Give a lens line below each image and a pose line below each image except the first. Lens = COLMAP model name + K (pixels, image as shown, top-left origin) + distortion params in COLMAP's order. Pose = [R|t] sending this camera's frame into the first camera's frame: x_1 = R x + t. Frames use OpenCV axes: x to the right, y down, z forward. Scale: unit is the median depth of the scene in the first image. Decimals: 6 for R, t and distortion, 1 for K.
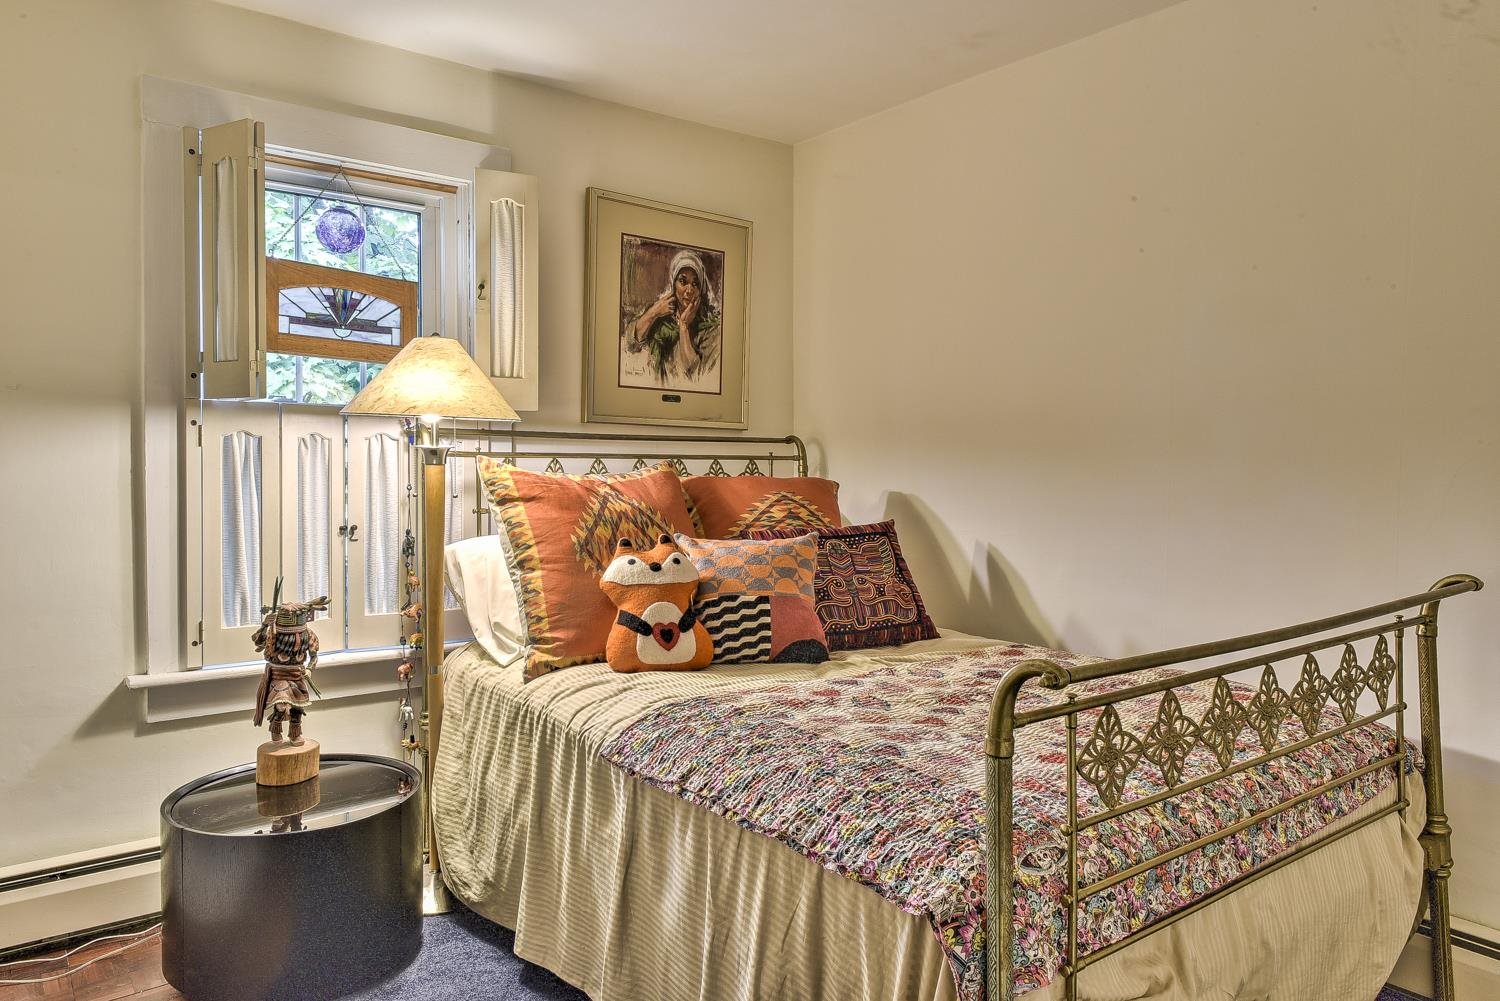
lens RADIAL K [[1039.9, 0, 763.9], [0, 1039.9, 498.5], [0, 0, 1]] dist [0.000963, 0.005033]
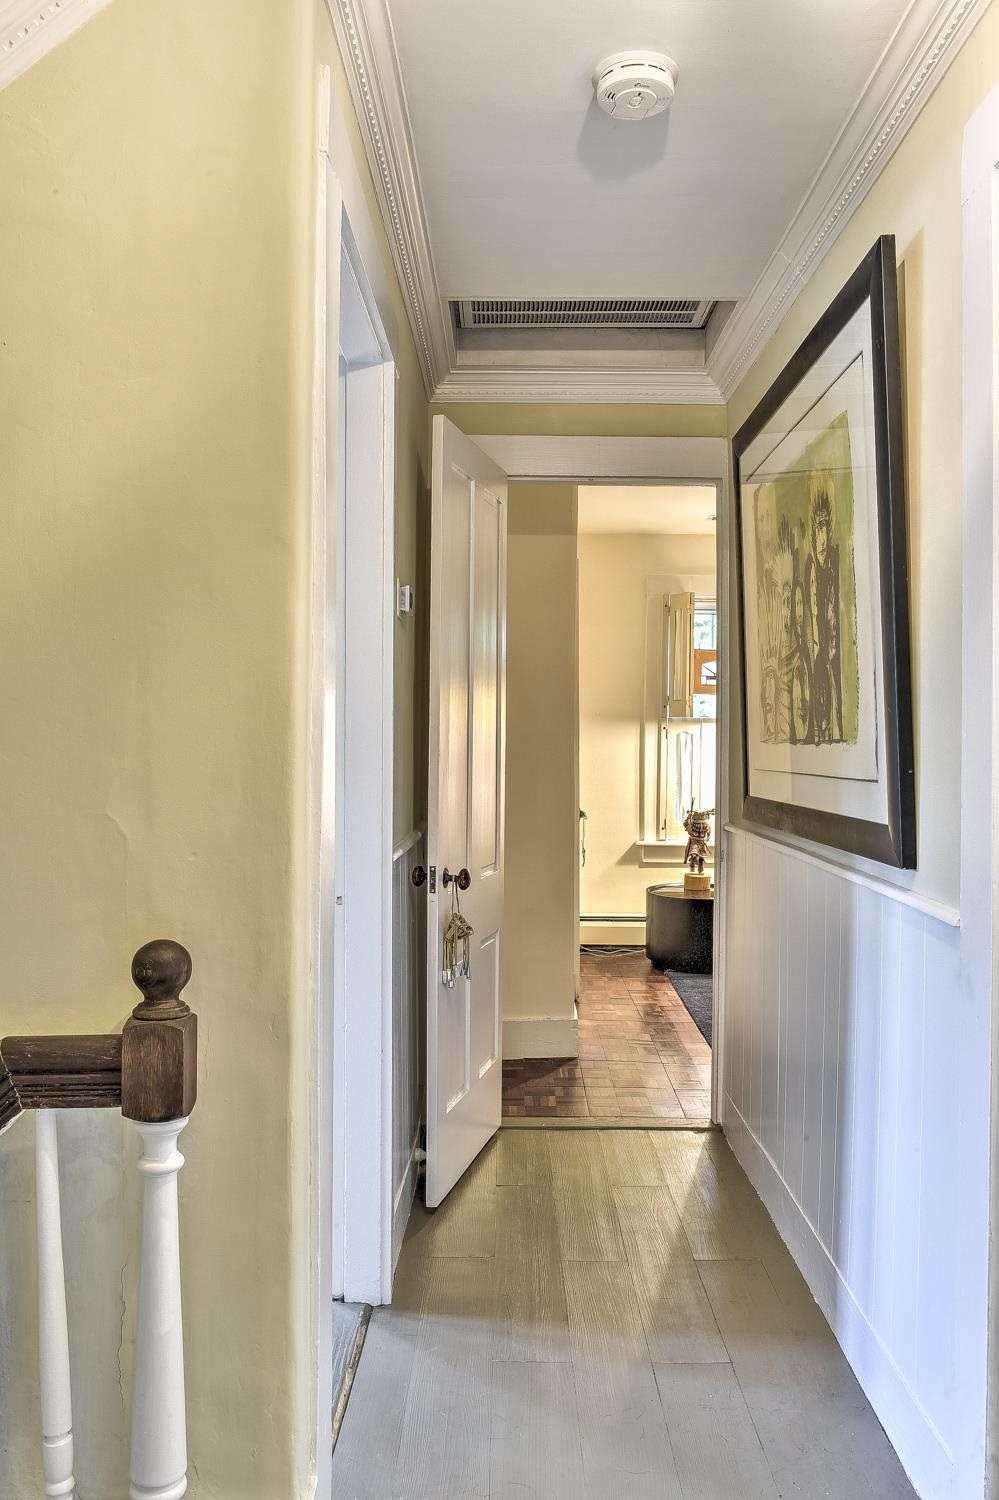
lens RADIAL K [[1236.8, 0, 502.9], [0, 1236.8, 748.3], [0, 0, 1]] dist [-0.008178, -0.000266]
pose [[0.797114, 0.017420, -0.603578, 0.782152], [-0.020699, 0.999785, 0.001518, -0.028563], [0.603474, 0.011283, 0.797303, -1.329527]]
